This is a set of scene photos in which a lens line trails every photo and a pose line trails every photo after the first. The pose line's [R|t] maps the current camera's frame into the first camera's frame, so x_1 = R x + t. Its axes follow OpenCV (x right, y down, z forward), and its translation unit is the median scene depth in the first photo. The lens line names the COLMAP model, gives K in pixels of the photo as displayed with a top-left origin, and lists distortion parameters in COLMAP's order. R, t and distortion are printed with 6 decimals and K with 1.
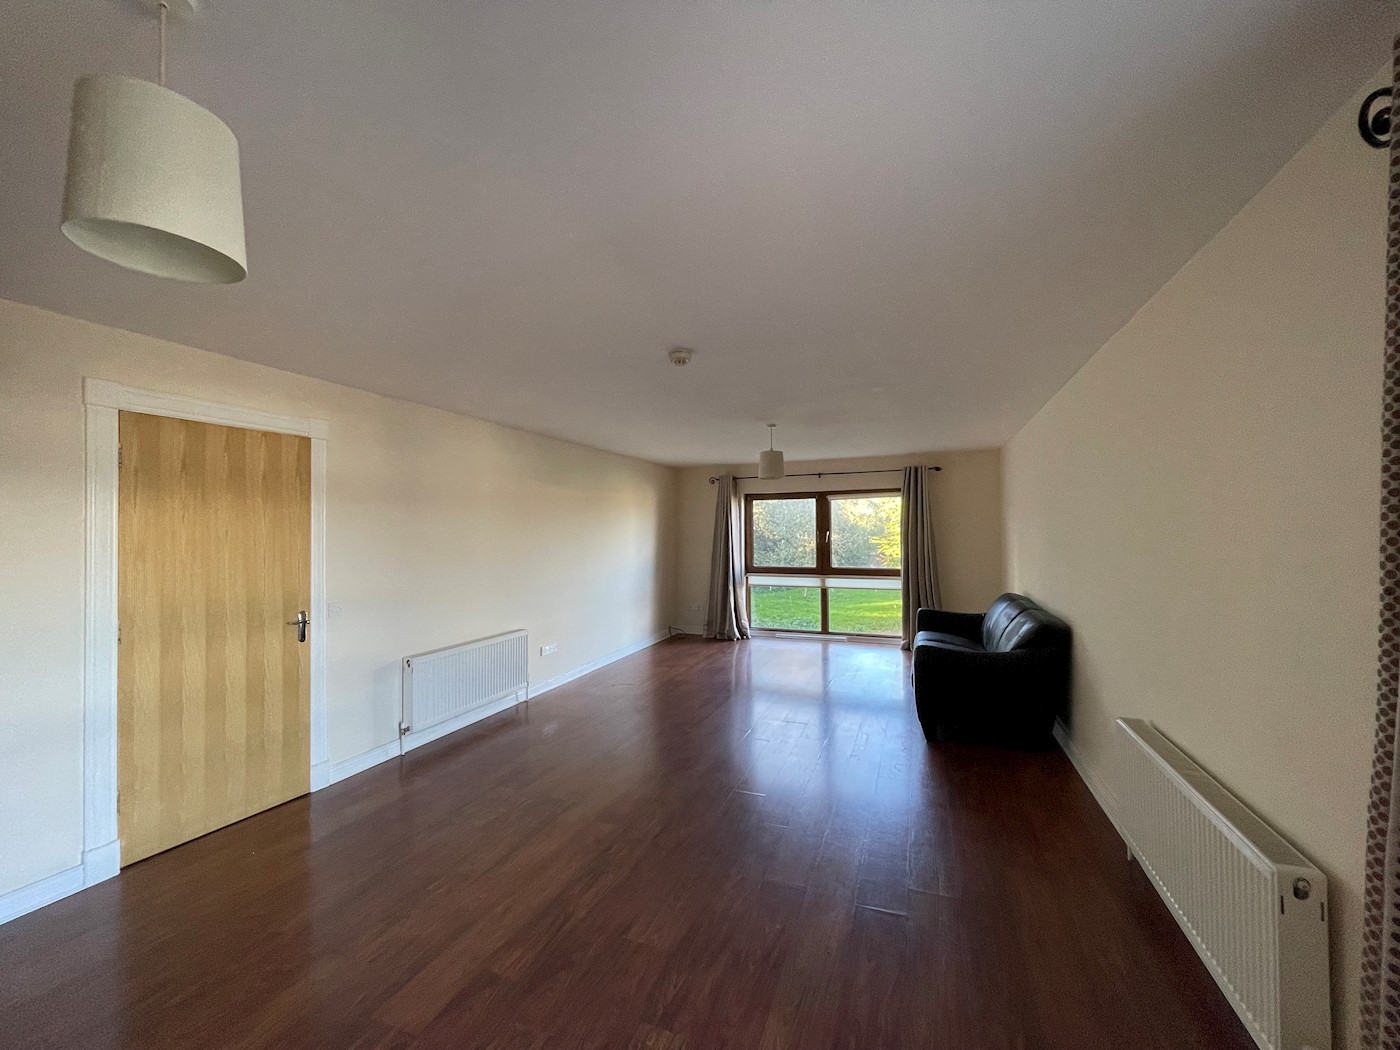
lens RADIAL K [[563.9, 0, 698.4], [0, 563.9, 524.3], [0, 0, 1]] dist [-0.000369, 0.000004]
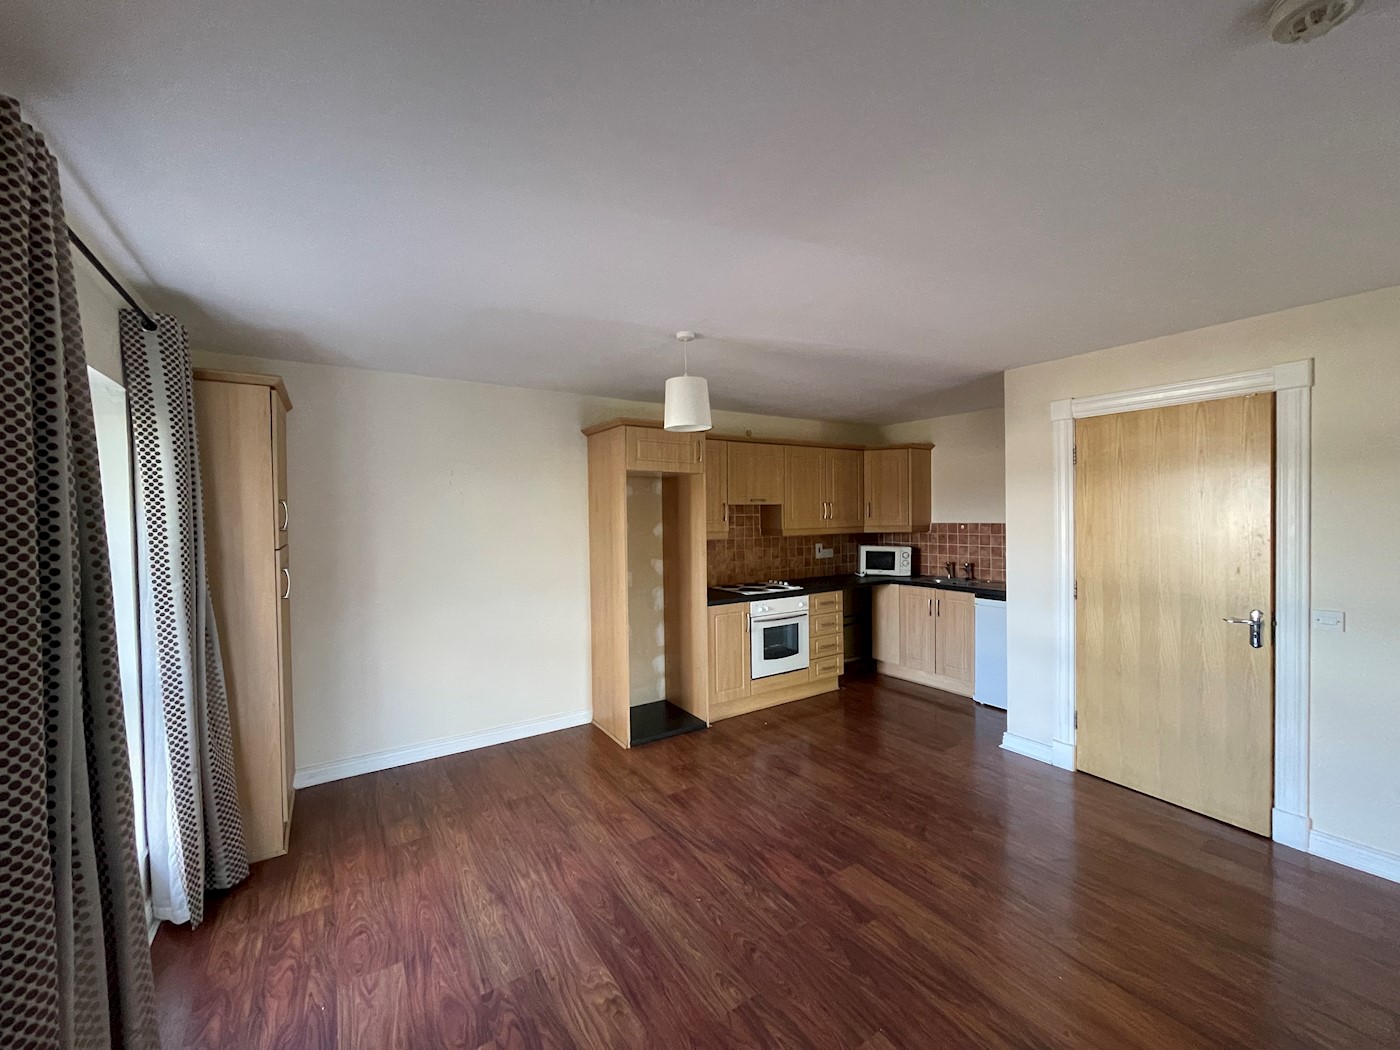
lens RADIAL K [[573.1, 0, 700.0], [0, 573.1, 525.0], [0, 0, 1]] dist [0.000013, 0.000006]
pose [[-0.576820, 0.032359, -0.816230, 0.424376], [0.031459, 0.999354, 0.017387, -0.007832], [0.816265, -0.015649, -0.577465, 0.814306]]
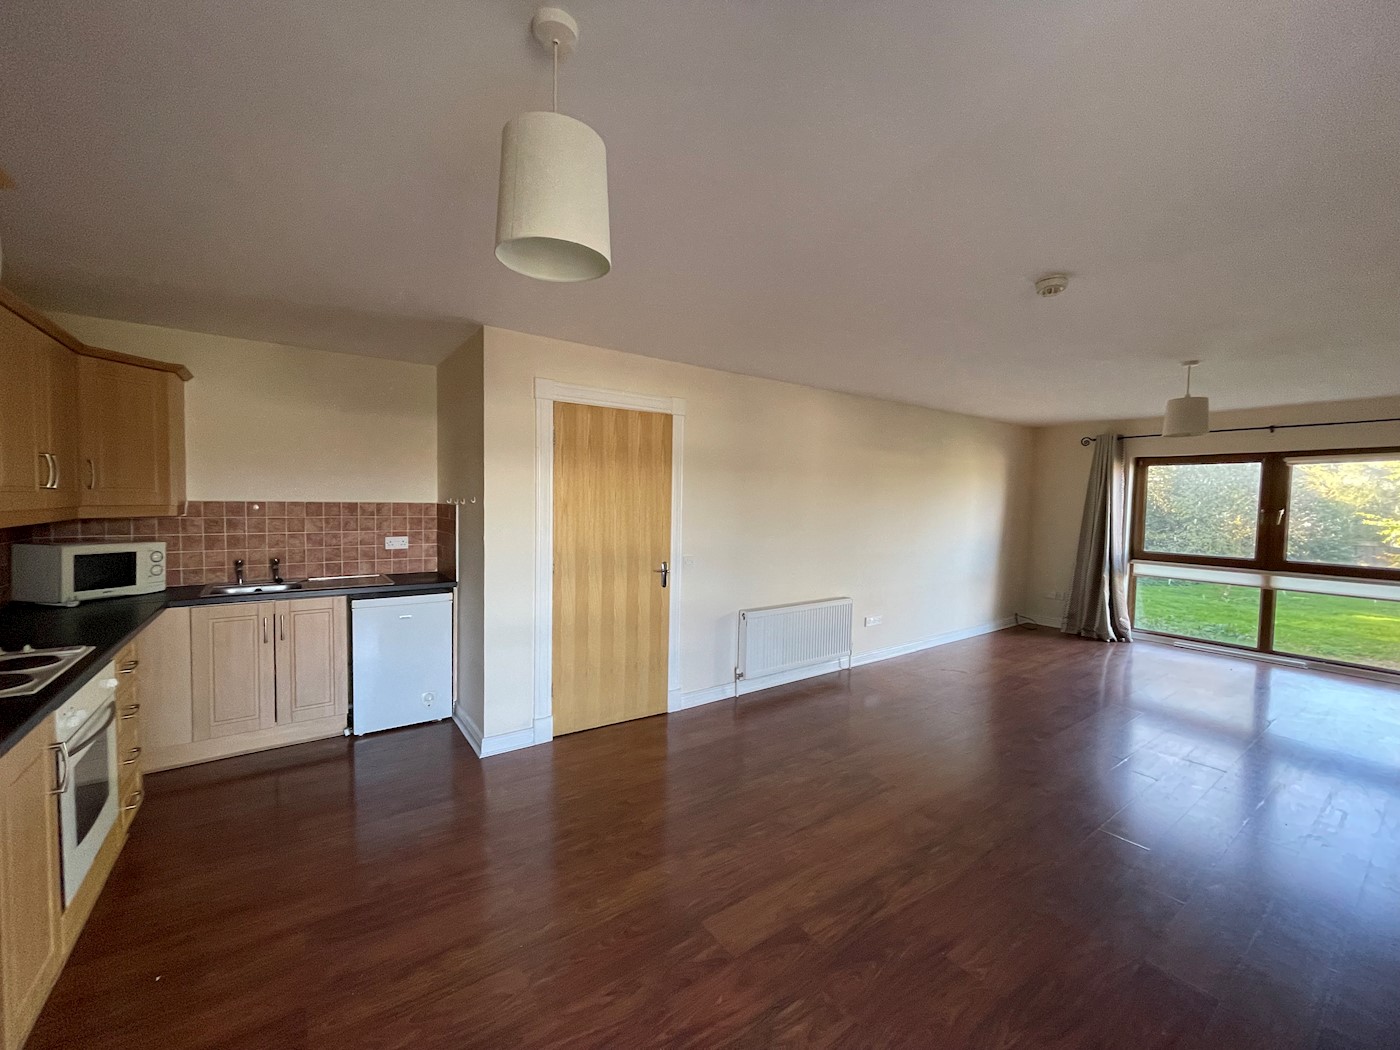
lens RADIAL K [[563.9, 0, 698.4], [0, 563.9, 524.3], [0, 0, 1]] dist [-0.000369, 0.000004]
pose [[0.842115, 0.047380, -0.537213, -0.006677], [-0.016918, 0.997964, 0.061497, 0.000689], [0.539033, -0.042699, 0.841202, 0.040249]]
